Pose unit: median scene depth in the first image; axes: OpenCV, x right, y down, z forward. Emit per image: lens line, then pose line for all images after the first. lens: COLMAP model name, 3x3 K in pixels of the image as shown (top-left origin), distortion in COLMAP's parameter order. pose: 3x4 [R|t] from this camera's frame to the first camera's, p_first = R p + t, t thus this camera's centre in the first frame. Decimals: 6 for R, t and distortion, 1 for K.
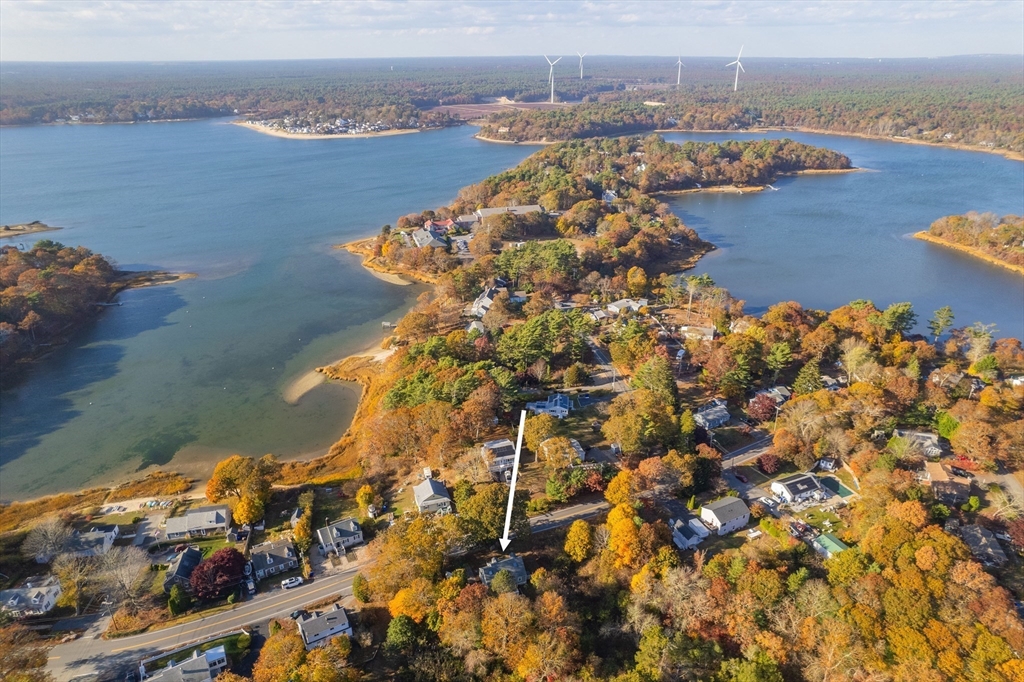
lens RADIAL K [[683.8, 0, 508.3], [0, 683.8, 342.7], [0, 0, 1]] dist [-0.075852, 0.066106]
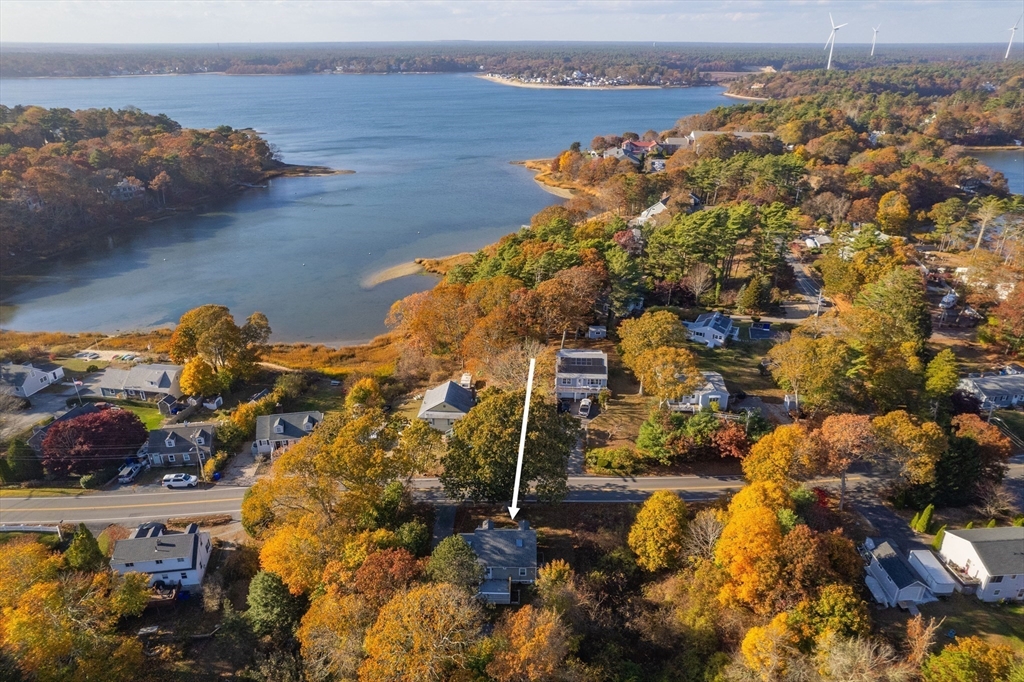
lens RADIAL K [[683.8, 0, 508.3], [0, 683.8, 342.7], [0, 0, 1]] dist [-0.075852, 0.066106]
pose [[0.930482, 0.153767, -0.332504, 0.131417], [-0.155124, 0.987636, 0.022634, 0.143982], [0.331873, 0.030519, 0.942830, 0.436795]]
